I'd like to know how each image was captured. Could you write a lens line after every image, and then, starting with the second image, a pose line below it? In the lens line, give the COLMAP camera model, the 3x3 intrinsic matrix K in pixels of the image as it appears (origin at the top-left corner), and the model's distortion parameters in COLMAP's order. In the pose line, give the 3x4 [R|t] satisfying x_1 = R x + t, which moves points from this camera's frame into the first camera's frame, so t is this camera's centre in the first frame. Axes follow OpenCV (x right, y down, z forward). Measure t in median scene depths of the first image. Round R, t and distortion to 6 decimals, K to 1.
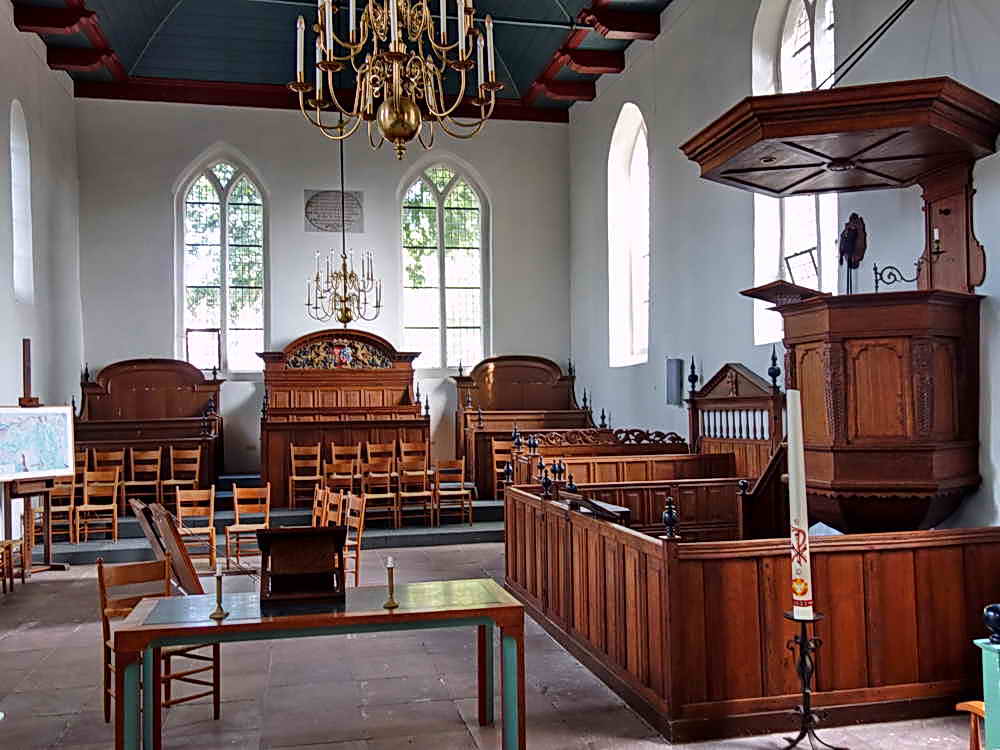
lens RADIAL K [[941.6, 0, 500.0], [0, 941.6, 375.0], [0, 0, 1]] dist [0.006695, 0.001820]
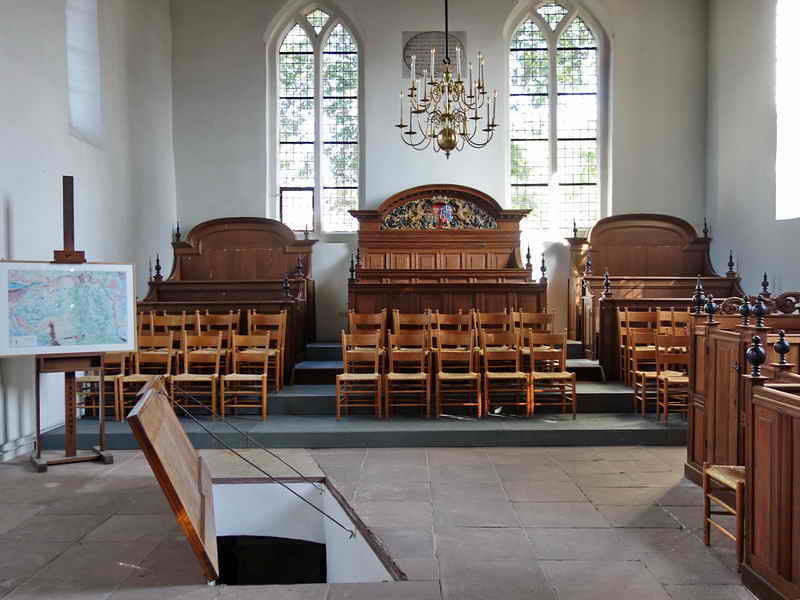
lens RADIAL K [[728.7, 0, 400.0], [0, 728.7, 300.0], [0, 0, 1]] dist [0.058064, 0.005749]
pose [[0.975923, 0.015101, -0.217593, -0.058019], [-0.004320, 0.998743, 0.049935, 0.029315], [0.218074, -0.047793, 0.974761, 0.333105]]
